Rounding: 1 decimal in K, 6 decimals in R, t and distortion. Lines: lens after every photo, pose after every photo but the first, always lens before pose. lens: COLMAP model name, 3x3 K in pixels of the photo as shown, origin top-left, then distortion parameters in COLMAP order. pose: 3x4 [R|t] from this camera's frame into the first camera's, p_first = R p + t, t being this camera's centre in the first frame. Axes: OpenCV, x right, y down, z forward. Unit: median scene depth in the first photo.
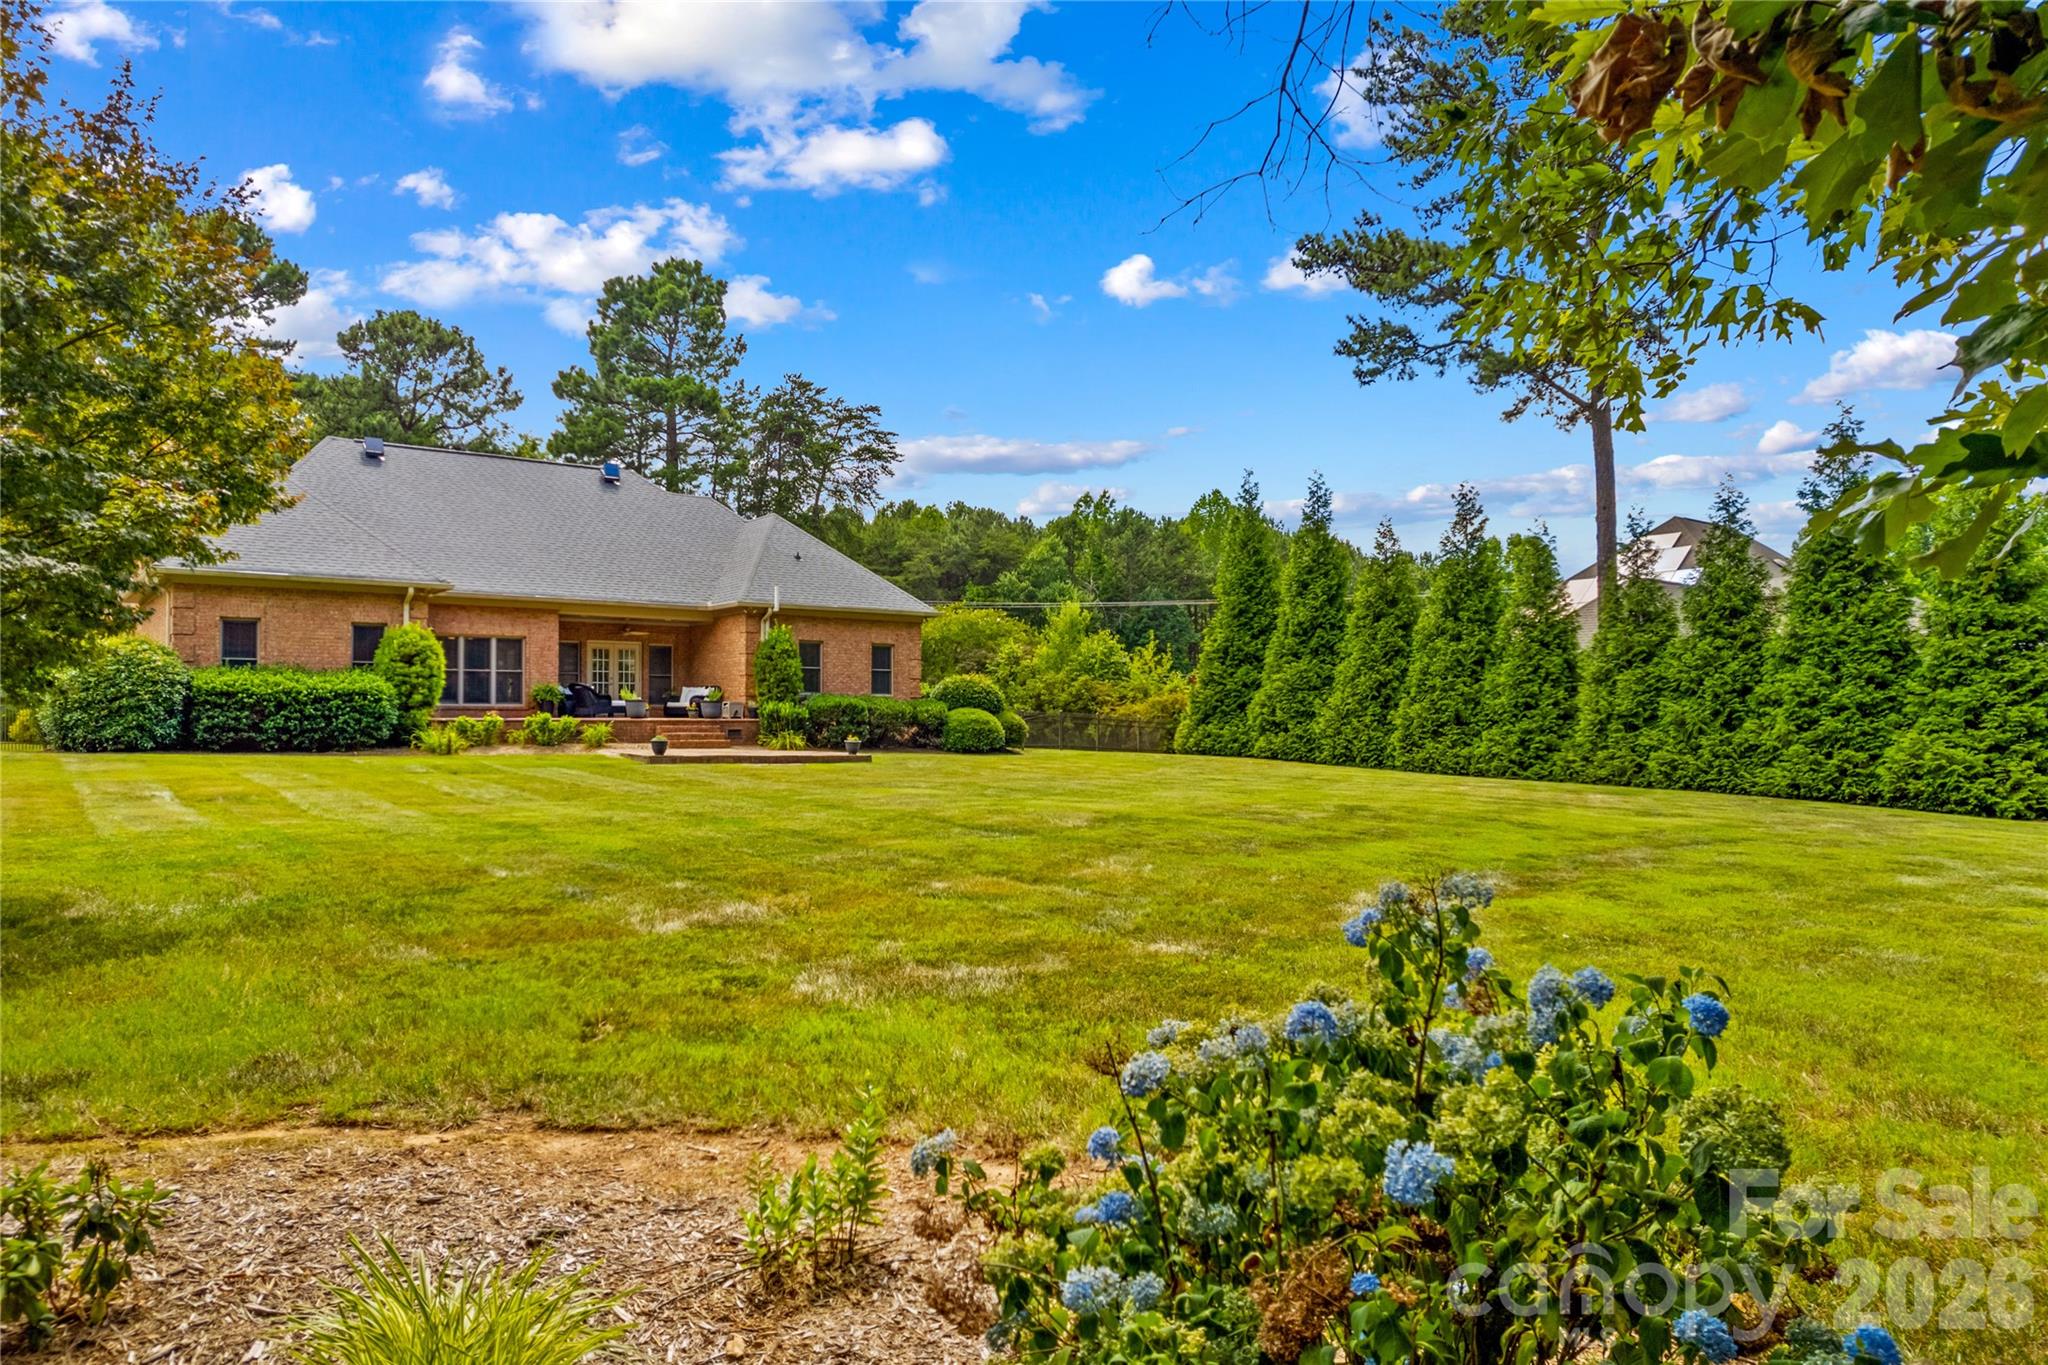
lens RADIAL K [[1364.5, 0, 1024.7], [0, 1364.5, 705.7], [0, 0, 1]] dist [-0.083782, 0.080666]
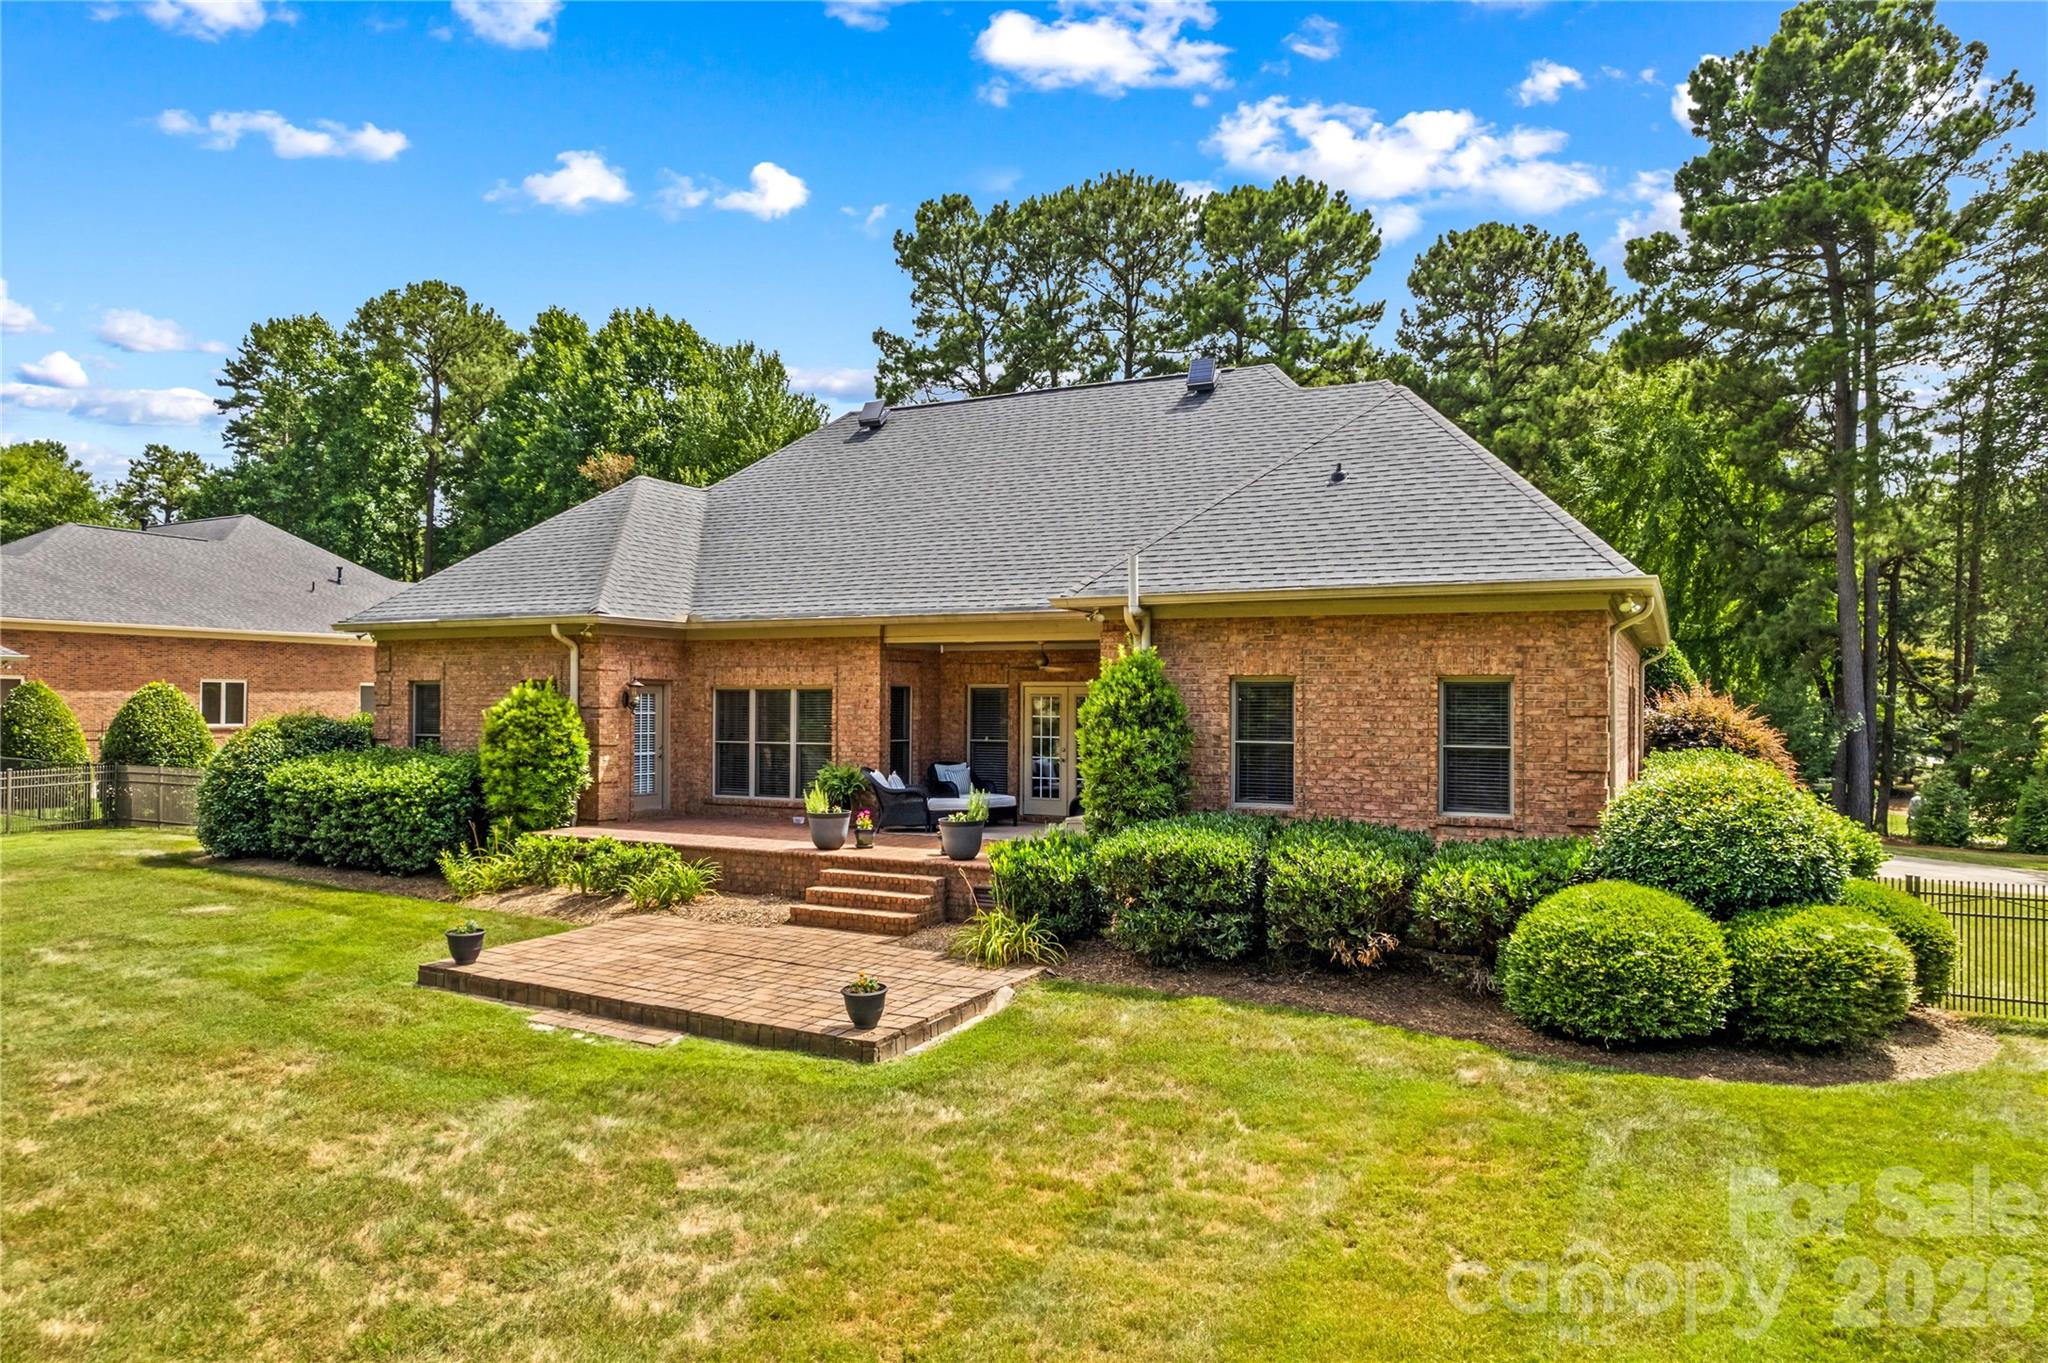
lens RADIAL K [[1306.0, 0, 1024.0], [0, 1306.0, 681.5], [0, 0, 1]] dist [-0.064371, 0.054270]
pose [[0.439350, -0.018642, -0.898123, 0.175632], [0.003178, 0.999811, -0.019198, -0.042228], [0.898310, 0.005580, 0.439326, 0.829389]]
